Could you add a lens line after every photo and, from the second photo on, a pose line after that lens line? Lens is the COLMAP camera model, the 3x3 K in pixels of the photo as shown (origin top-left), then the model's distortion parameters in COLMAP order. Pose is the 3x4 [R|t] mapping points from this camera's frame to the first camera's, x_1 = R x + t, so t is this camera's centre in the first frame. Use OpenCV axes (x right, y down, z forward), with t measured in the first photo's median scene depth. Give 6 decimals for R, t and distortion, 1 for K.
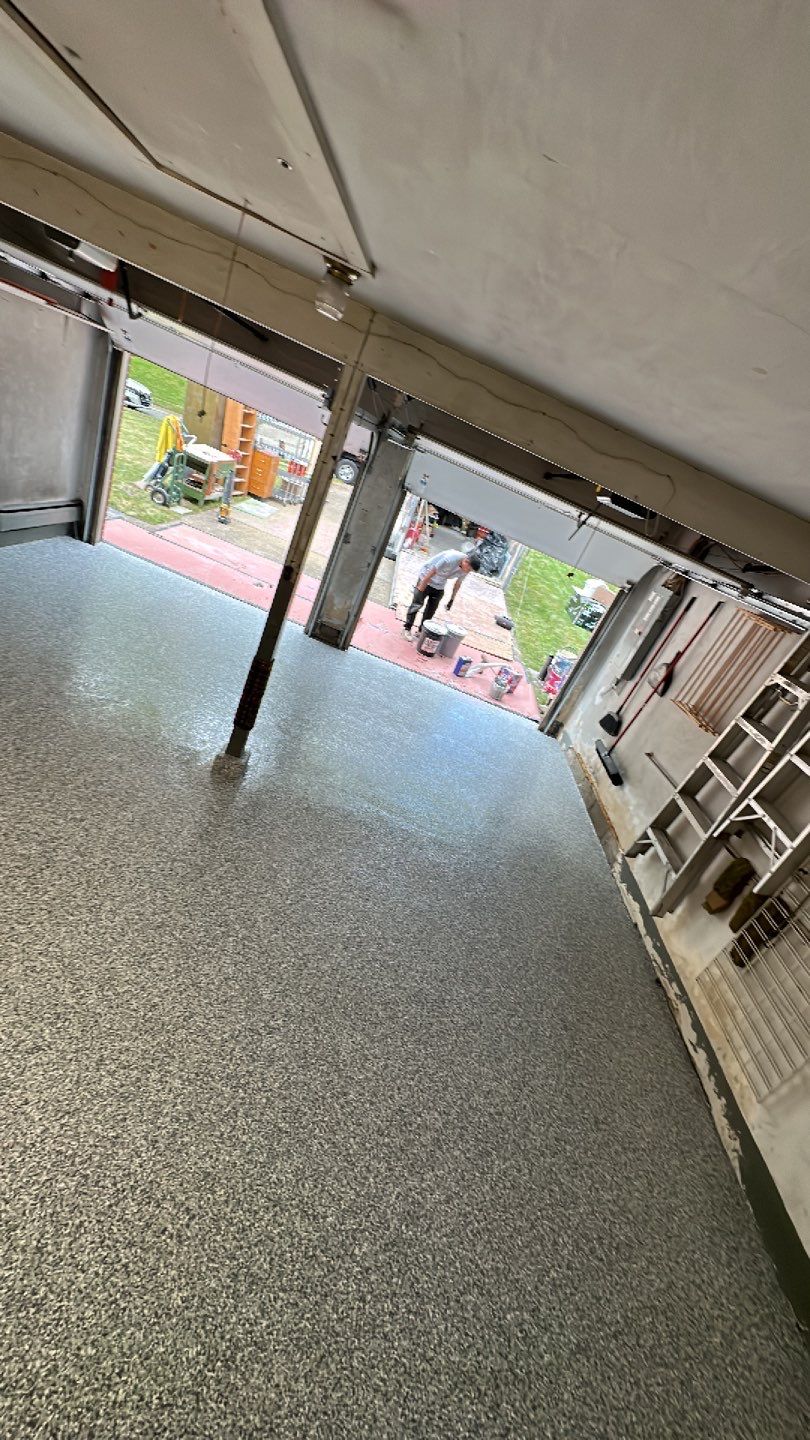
lens RADIAL K [[550.2, 0, 396.1], [0, 550.2, 719.0], [0, 0, 1]] dist [-0.002529, 0.000496]
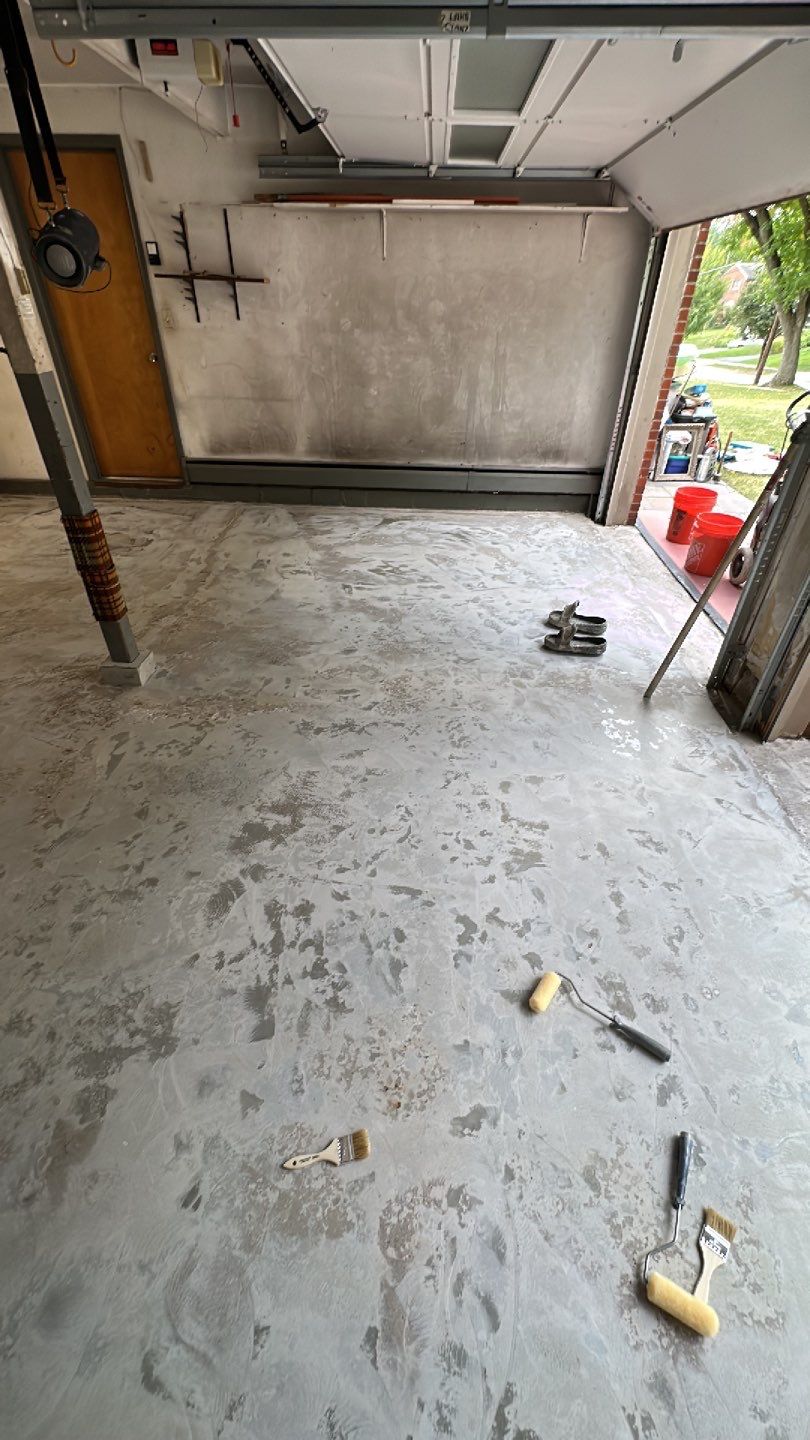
lens RADIAL K [[561.4, 0, 402.2], [0, 561.4, 719.3], [0, 0, 1]] dist [-0.002182, 0.000606]
pose [[0.047959, 0.253170, -0.966232, 0.640148], [-0.440162, 0.873713, 0.207081, -0.240433], [0.896637, 0.415368, 0.153338, 1.601295]]
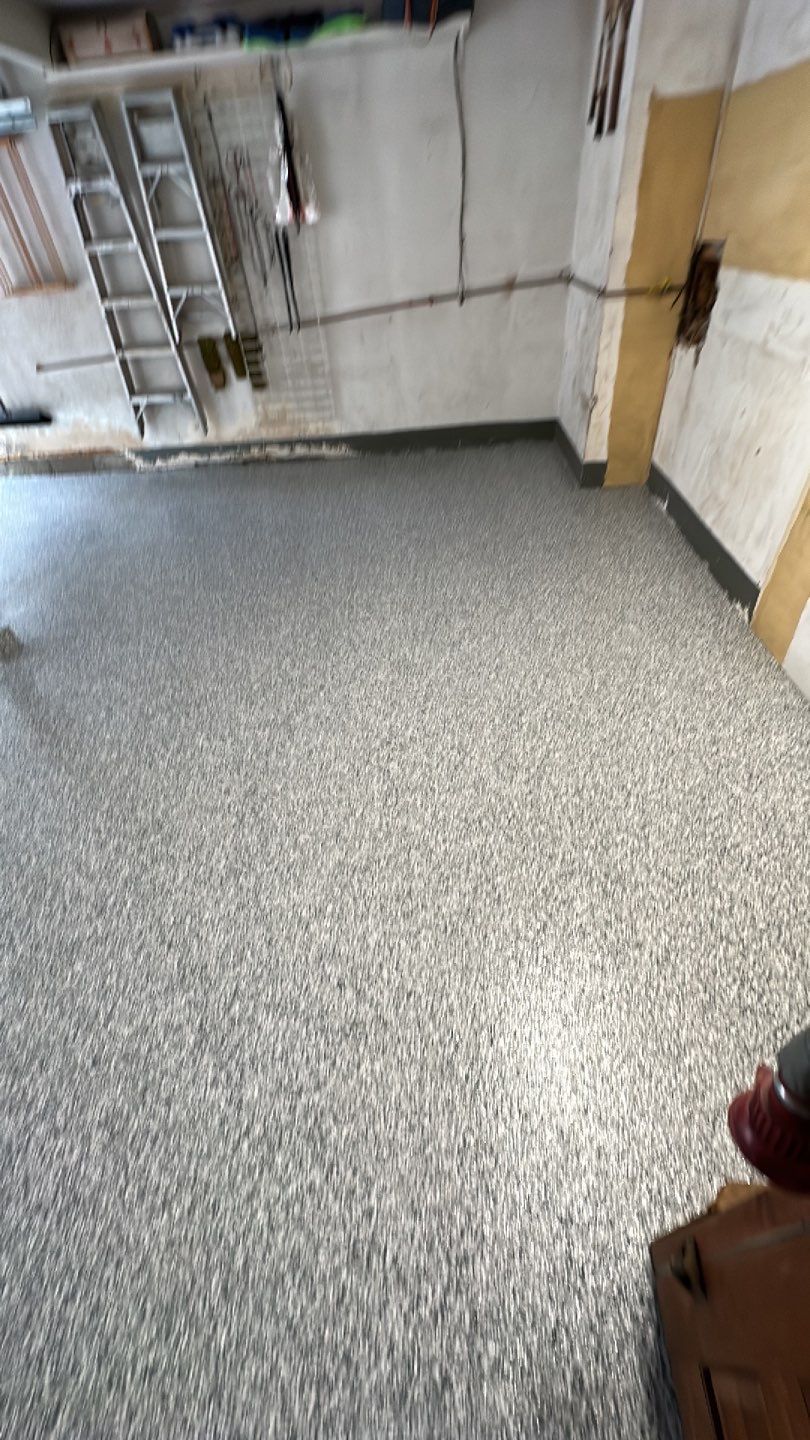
lens RADIAL K [[561.4, 0, 411.2], [0, 561.4, 723.1], [0, 0, 1]] dist [-0.002182, 0.000606]
pose [[-0.047593, -0.898333, 0.436730, -1.000493], [0.504779, 0.355658, 0.786579, -0.276567], [-0.861936, 0.257888, 0.436533, 0.172000]]
